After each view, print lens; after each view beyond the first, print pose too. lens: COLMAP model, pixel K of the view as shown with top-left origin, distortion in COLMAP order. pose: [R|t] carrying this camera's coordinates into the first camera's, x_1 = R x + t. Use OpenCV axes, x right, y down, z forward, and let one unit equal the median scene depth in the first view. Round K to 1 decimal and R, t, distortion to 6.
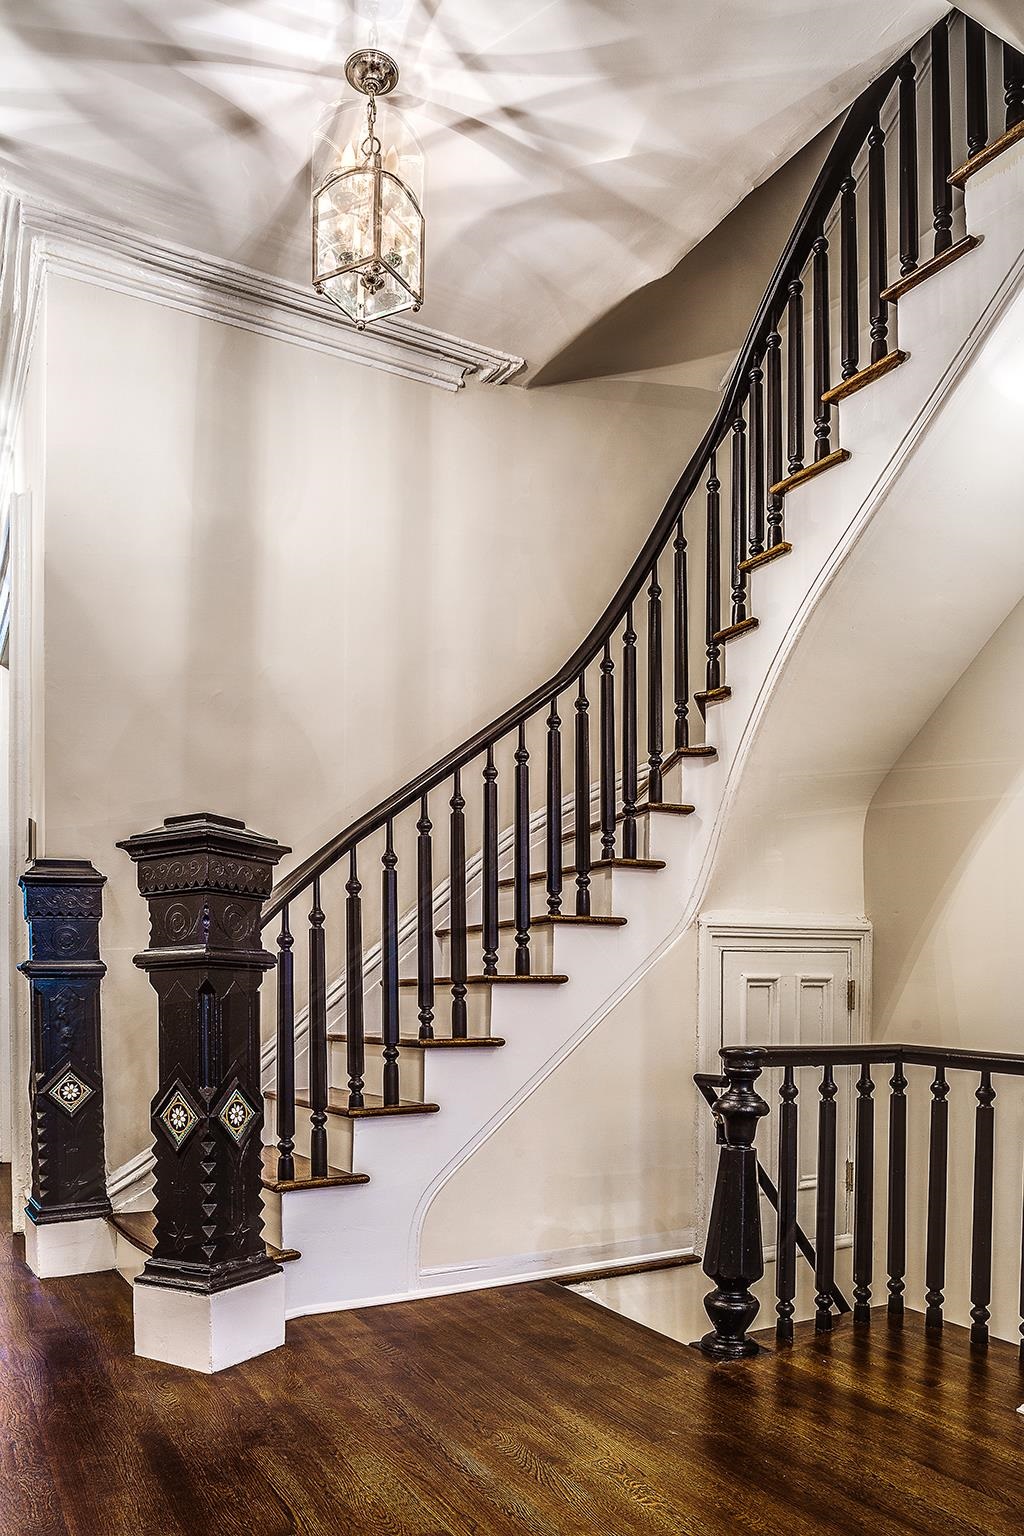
lens RADIAL K [[1119.1, 0, 509.2], [0, 1119.1, 1003.1], [0, 0, 1]] dist [-0.031995, 0.000302]
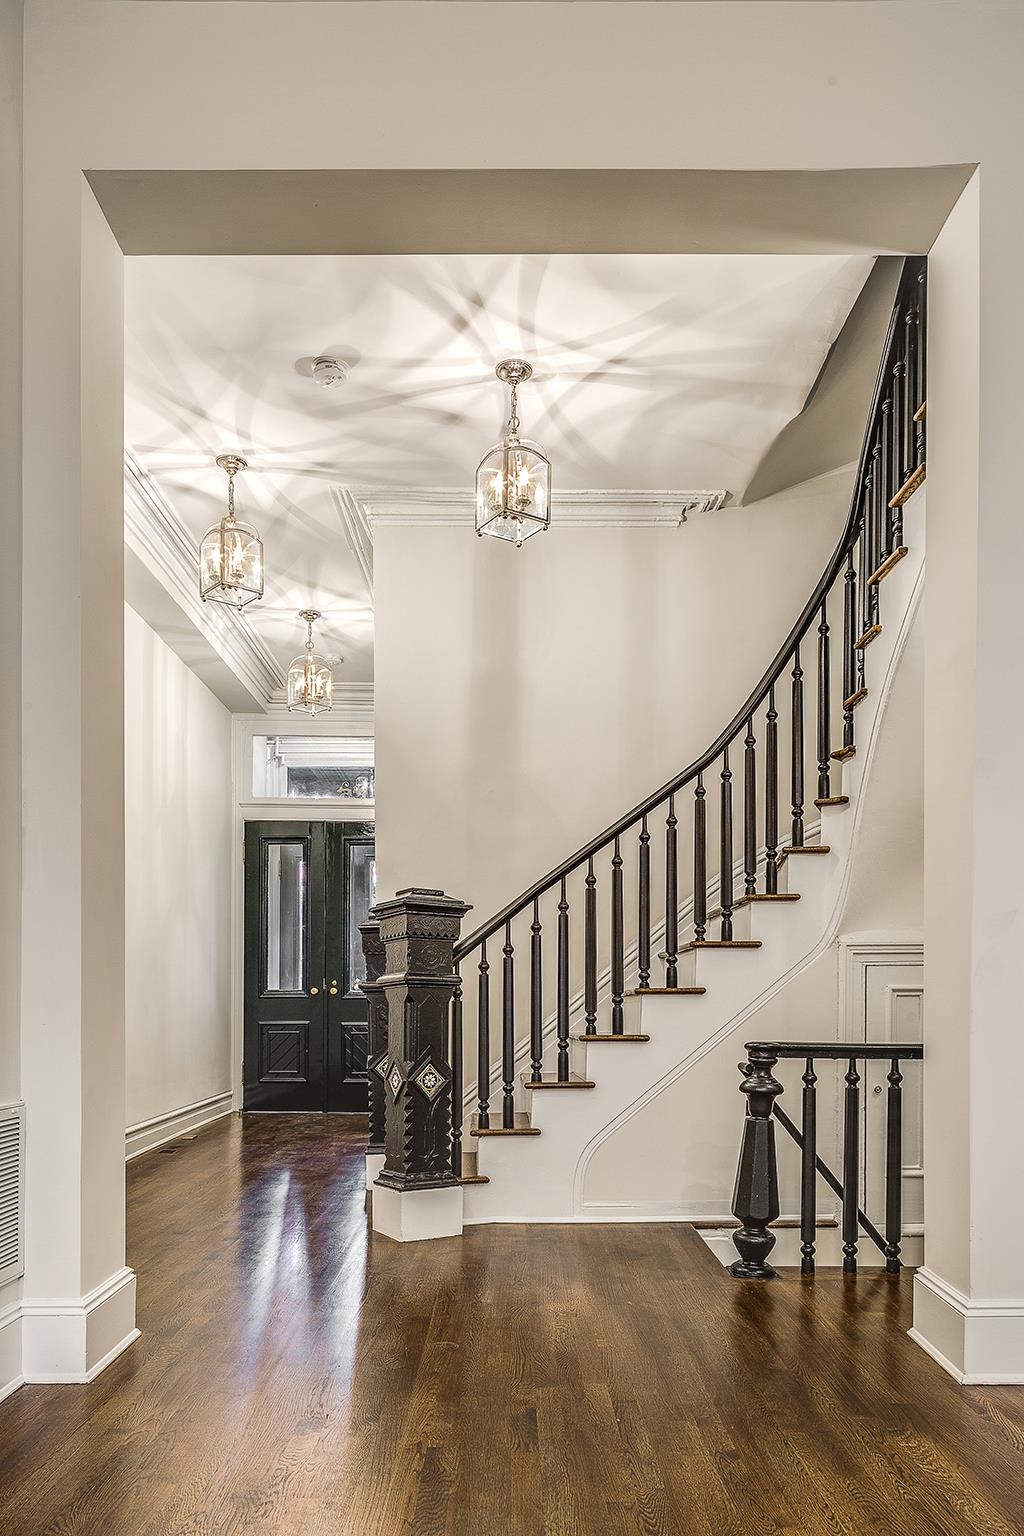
lens RADIAL K [[1087.3, 0, 483.1], [0, 1087.3, 994.4], [0, 0, 1]] dist [0.005903, -0.001972]
pose [[0.869360, -0.006040, -0.494142, 0.479177], [-0.002743, 0.999851, -0.017047, 0.005180], [0.494172, 0.016175, 0.869214, -0.235302]]
